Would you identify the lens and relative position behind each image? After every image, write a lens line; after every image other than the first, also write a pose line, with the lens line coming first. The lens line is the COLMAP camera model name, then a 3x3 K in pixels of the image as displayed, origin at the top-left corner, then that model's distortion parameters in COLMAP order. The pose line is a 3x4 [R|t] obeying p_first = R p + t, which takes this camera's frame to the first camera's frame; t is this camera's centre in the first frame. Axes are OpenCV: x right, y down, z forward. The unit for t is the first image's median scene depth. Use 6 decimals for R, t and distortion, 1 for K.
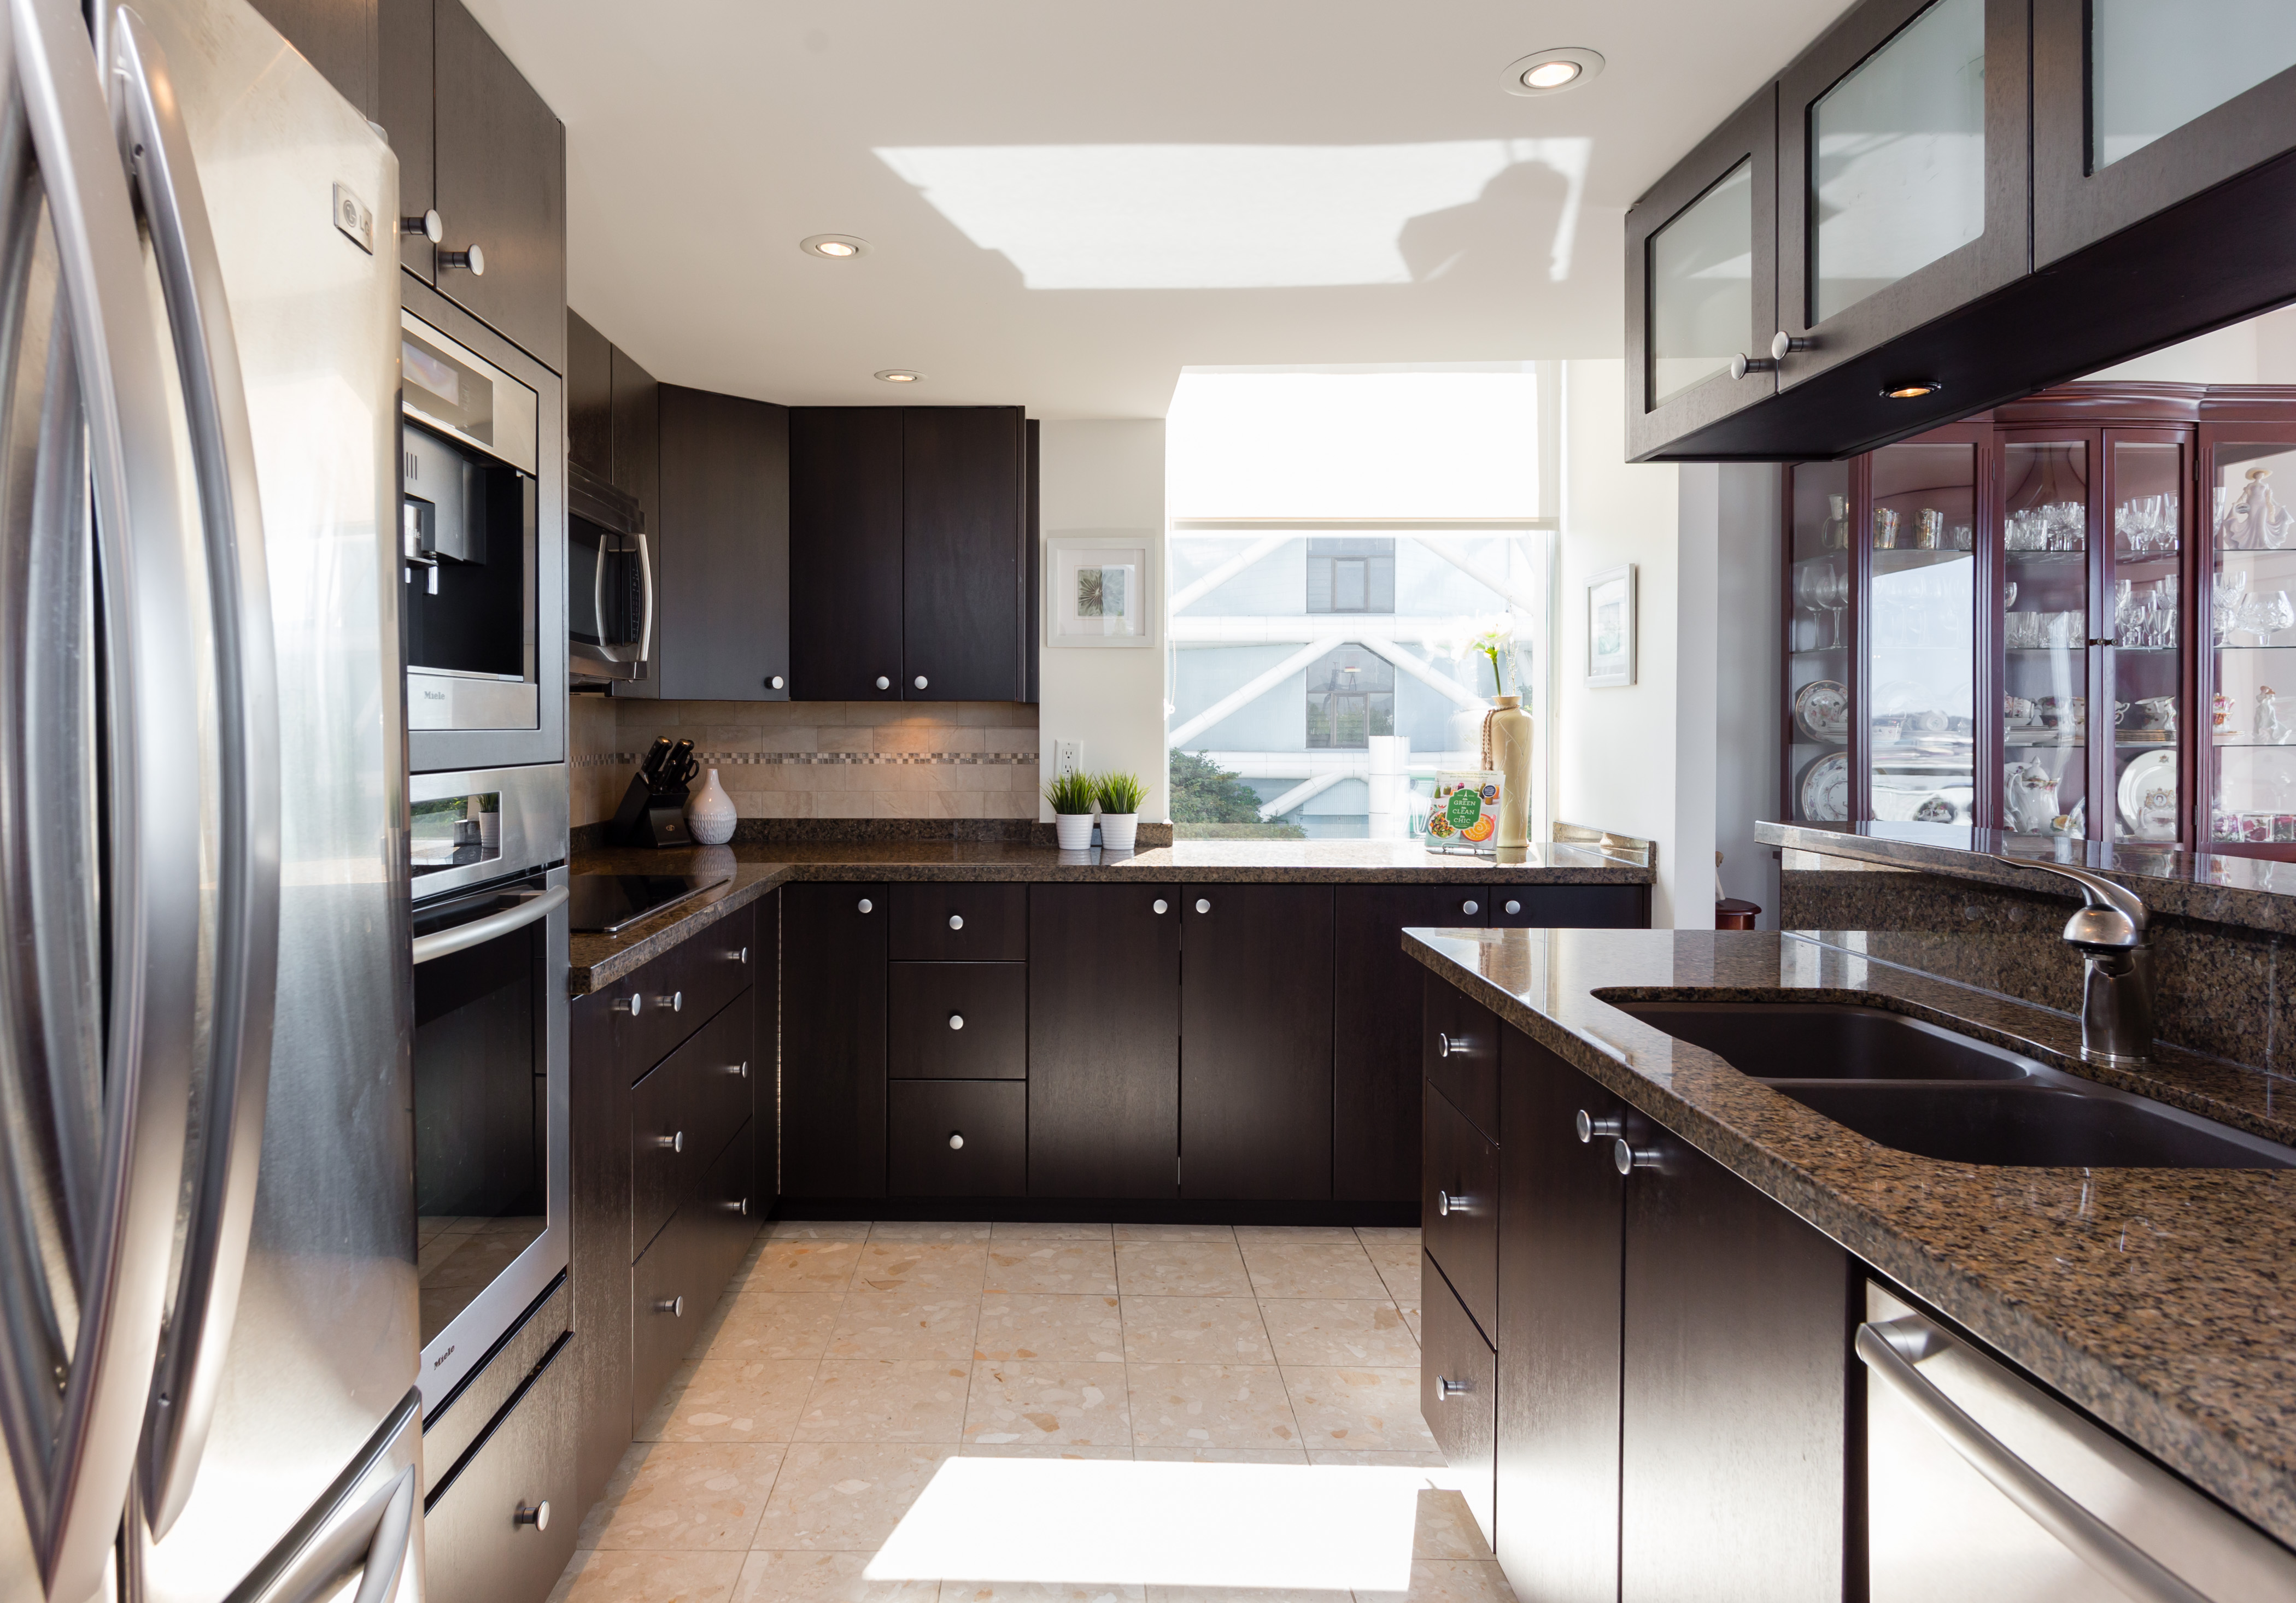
lens RADIAL K [[1325.7, 0, 1034.8], [0, 1325.7, 749.4], [0, 0, 1]] dist [0.019298, -0.007106]
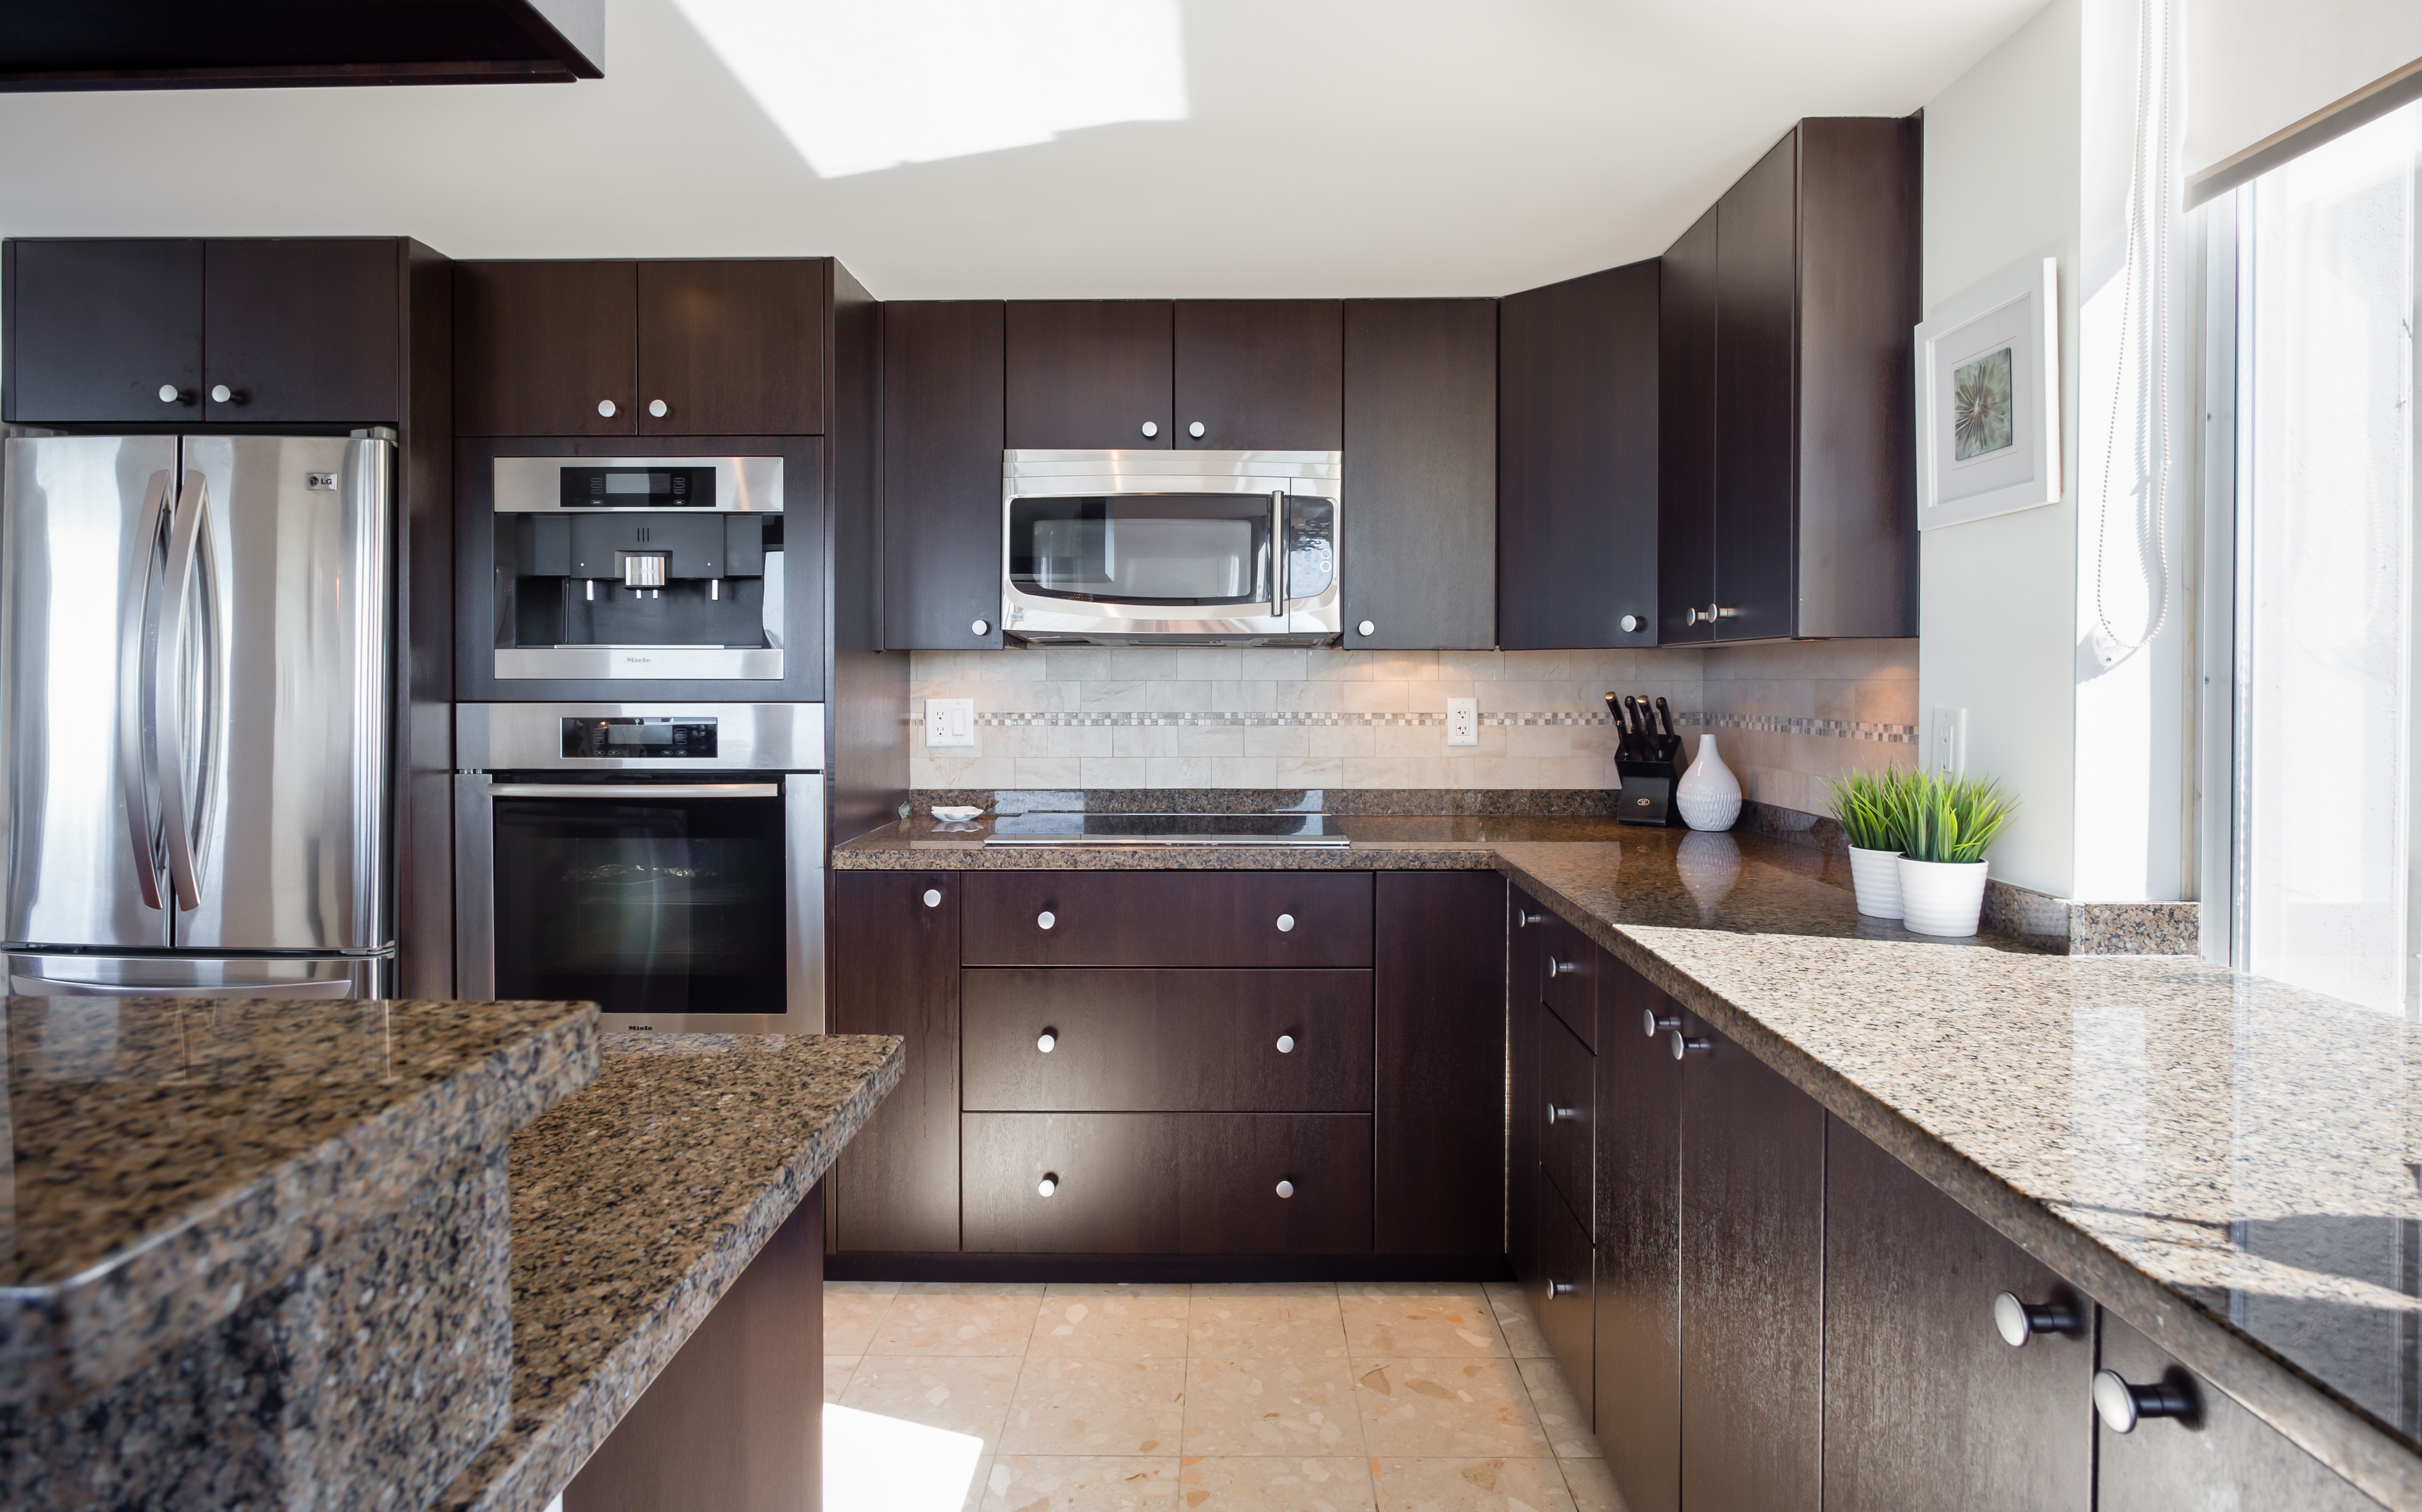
lens RADIAL K [[1274.5, 0, 1202.5], [0, 1274.5, 690.2], [0, 0, 1]] dist [0.000866, -0.003573]
pose [[-0.003544, 0.006189, -0.999975, 0.593185], [-0.019871, 0.999783, 0.006259, -0.012069], [0.999796, 0.019892, -0.003420, 0.817264]]
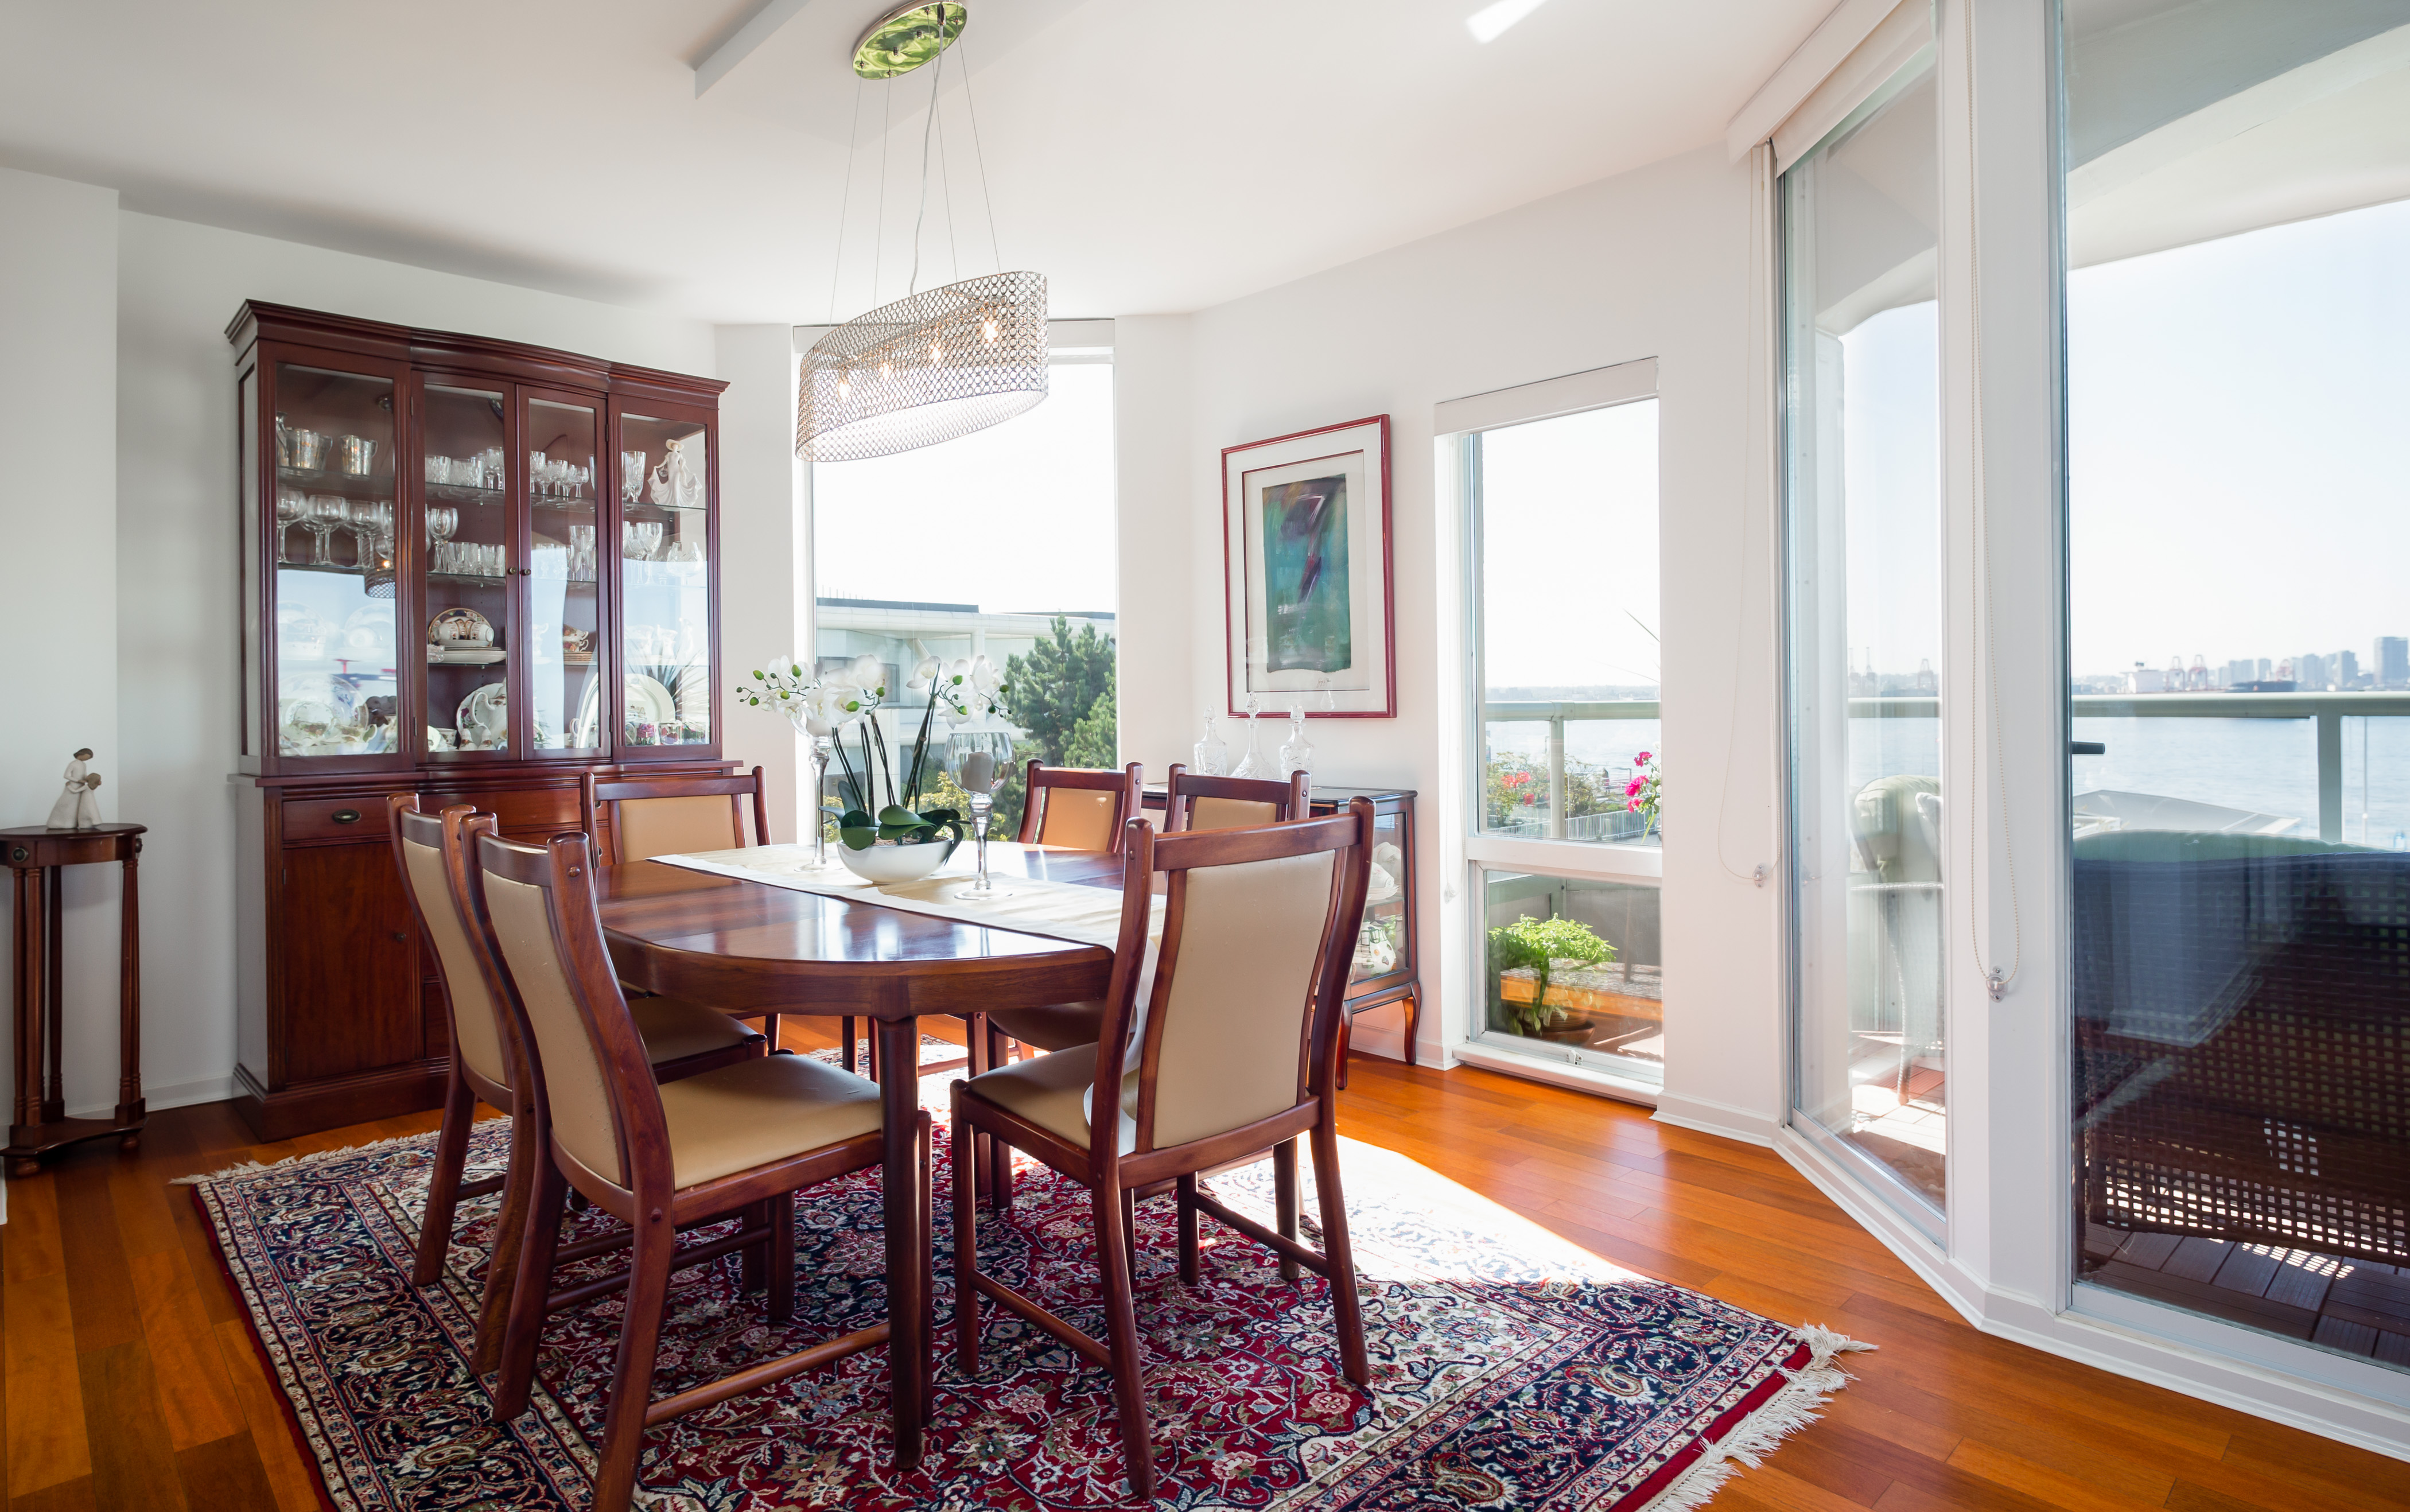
lens RADIAL K [[1268.2, 0, 1182.9], [0, 1268.2, 709.8], [0, 0, 1]] dist [0.000866, -0.003573]
pose [[0.716225, -0.009356, 0.697807, 0.475975], [0.021867, 0.999720, -0.009040, 0.063037], [-0.697527, 0.021733, 0.716229, -0.179023]]
